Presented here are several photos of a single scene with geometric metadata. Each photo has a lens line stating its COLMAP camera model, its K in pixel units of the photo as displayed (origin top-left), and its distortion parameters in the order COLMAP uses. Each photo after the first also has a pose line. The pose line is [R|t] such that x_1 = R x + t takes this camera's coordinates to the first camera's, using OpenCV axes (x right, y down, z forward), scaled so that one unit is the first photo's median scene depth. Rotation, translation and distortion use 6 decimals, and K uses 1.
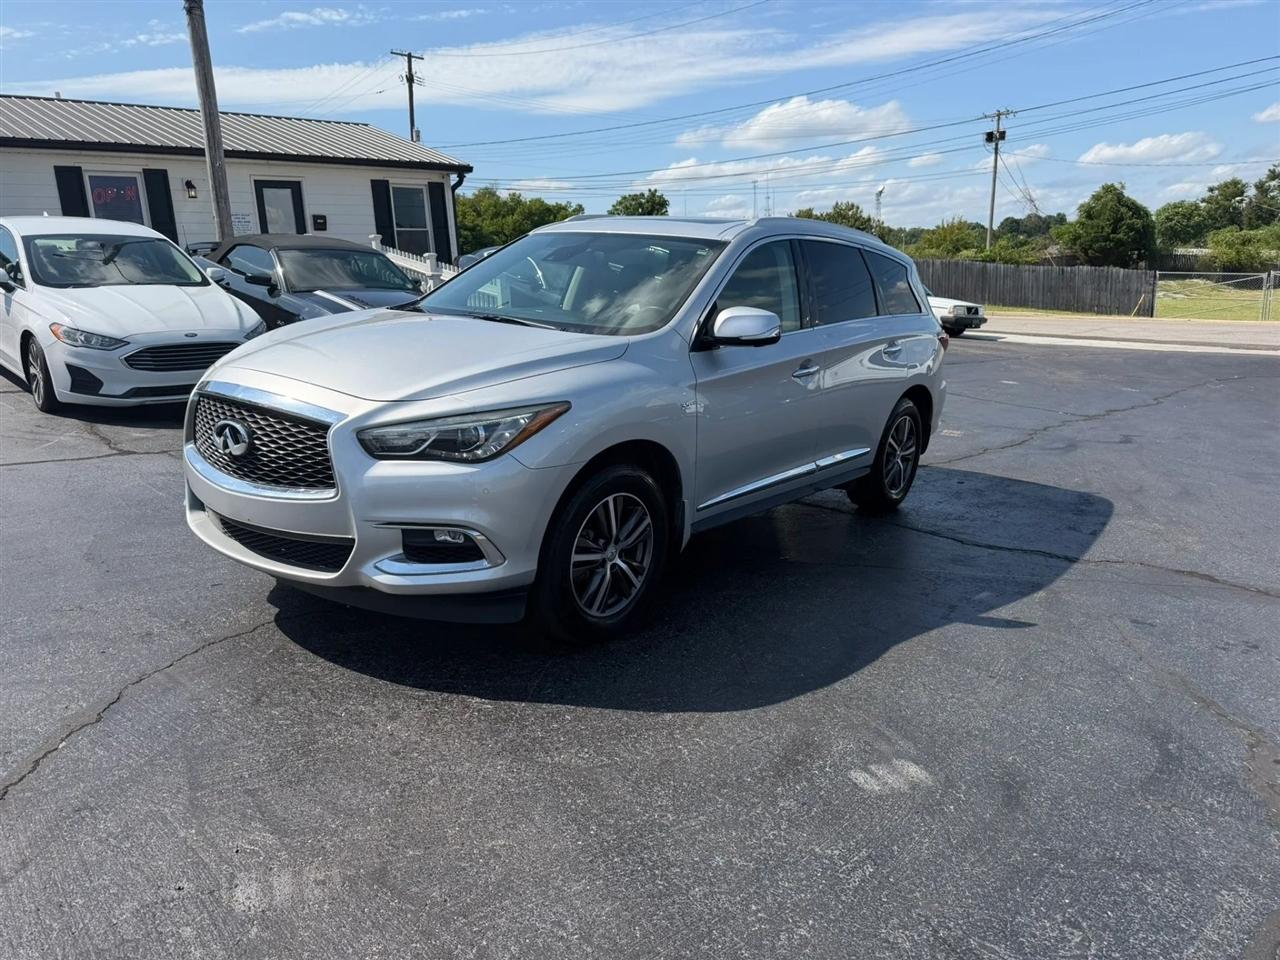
lens RADIAL K [[912.3, 0, 631.7], [0, 912.3, 469.8], [0, 0, 1]] dist [0.032557, -0.041265]
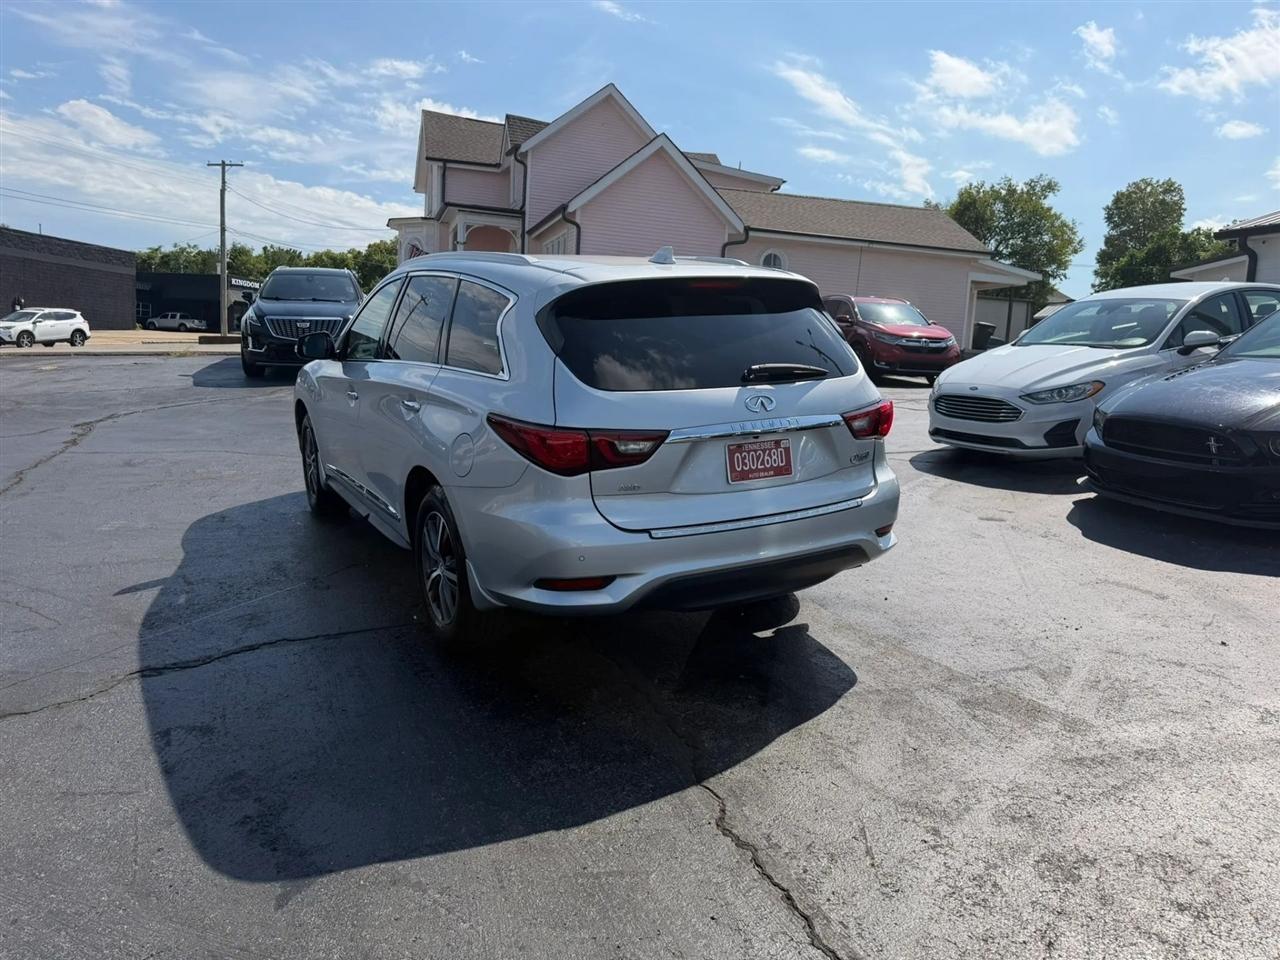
lens RADIAL K [[898.3, 0, 642.2], [0, 898.3, 486.3], [0, 0, 1]] dist [0.030998, -0.036518]
pose [[-0.374118, 0.147679, -0.915547, 0.934882], [-0.219140, 0.945203, 0.242010, -0.300880], [0.901118, 0.291174, -0.321255, 1.477003]]
